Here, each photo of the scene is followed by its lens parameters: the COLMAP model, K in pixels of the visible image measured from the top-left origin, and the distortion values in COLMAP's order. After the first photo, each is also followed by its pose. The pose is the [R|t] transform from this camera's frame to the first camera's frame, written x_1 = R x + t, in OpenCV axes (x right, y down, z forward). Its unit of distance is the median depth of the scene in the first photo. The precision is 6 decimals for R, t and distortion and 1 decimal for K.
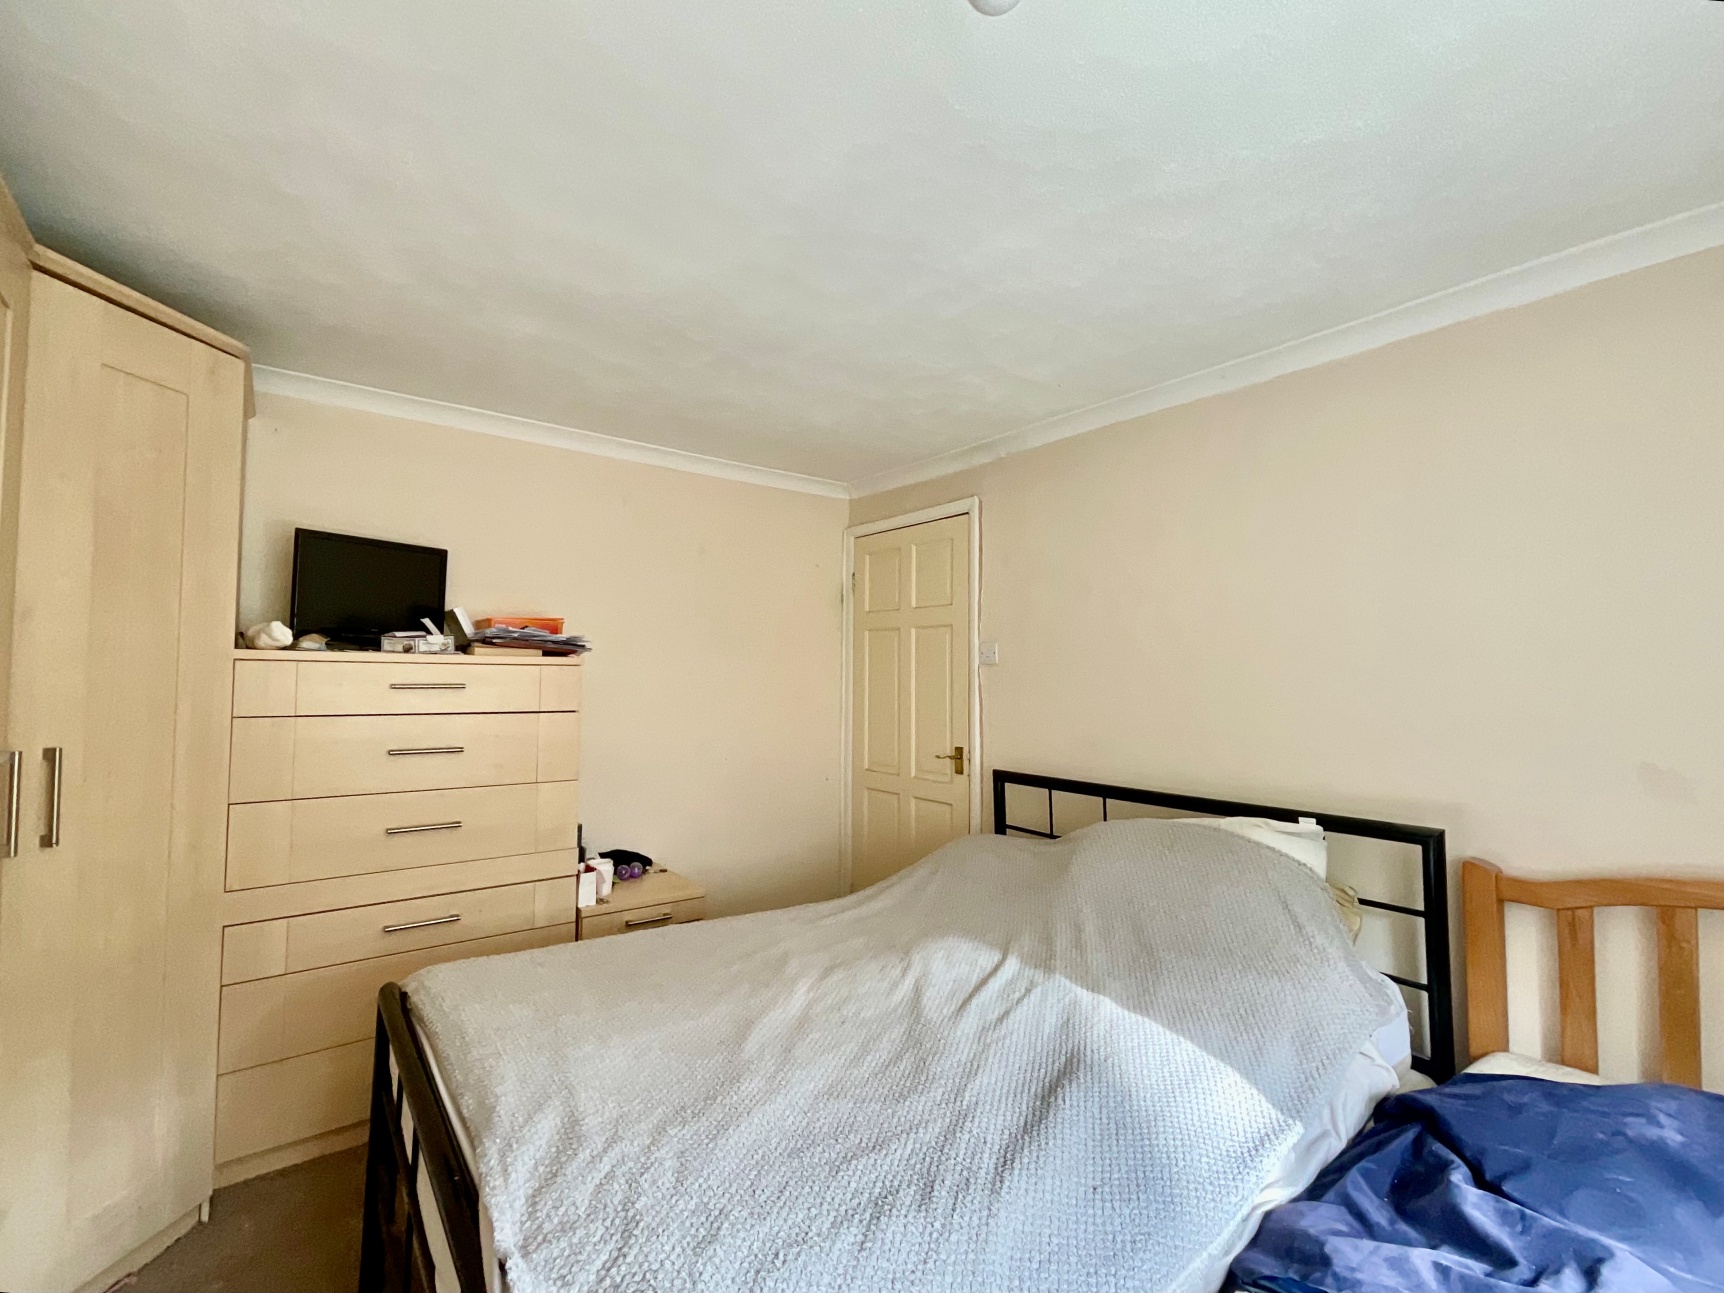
lens RADIAL K [[705.8, 0, 864.1], [0, 705.8, 642.8], [0, 0, 1]] dist [-0.002389, -0.002502]
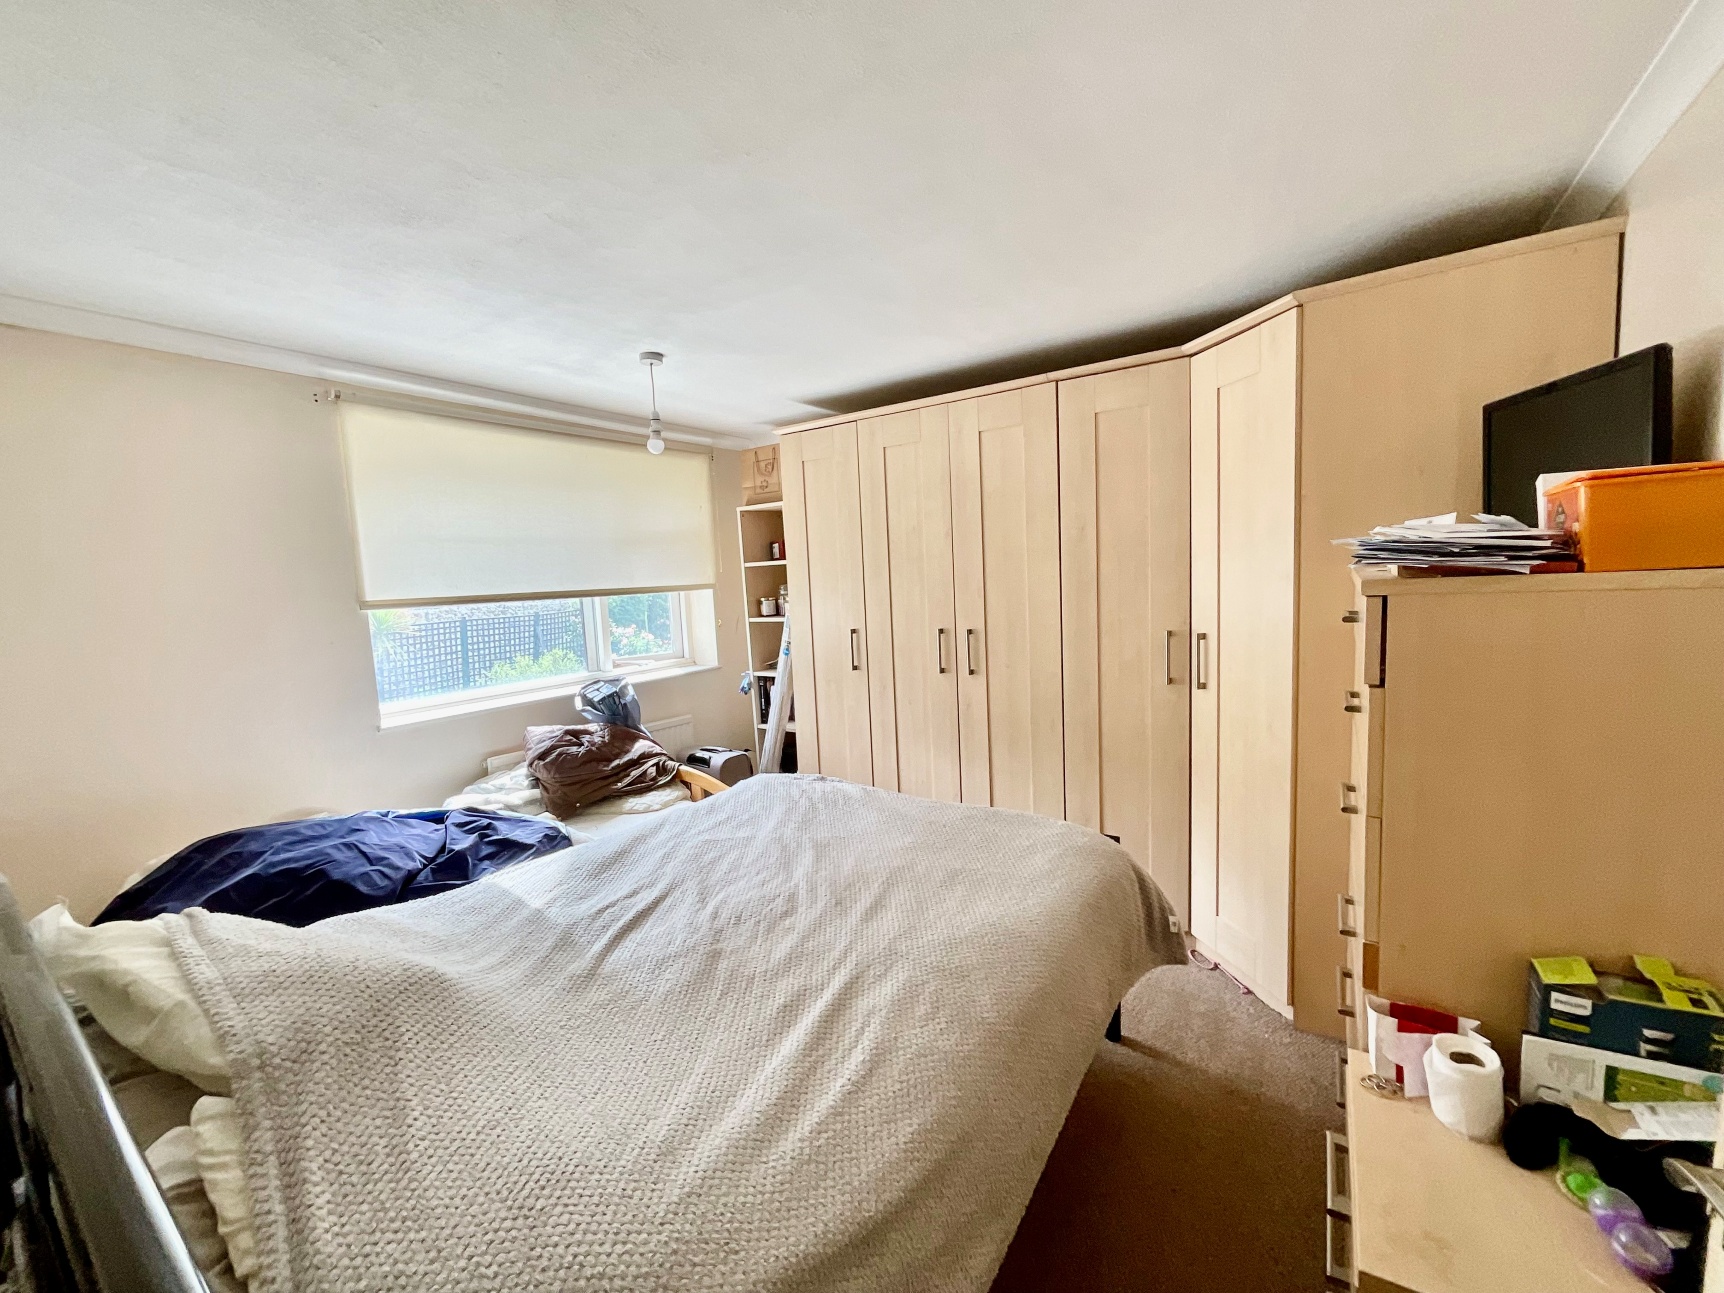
lens RADIAL K [[705.8, 0, 862.3], [0, 705.8, 641.6], [0, 0, 1]] dist [-0.002389, -0.002502]
pose [[-0.951712, 0.061806, -0.300707, 0.161590], [0.046867, 0.997293, 0.056651, 0.033438], [0.303395, 0.039822, -0.952032, 2.369478]]
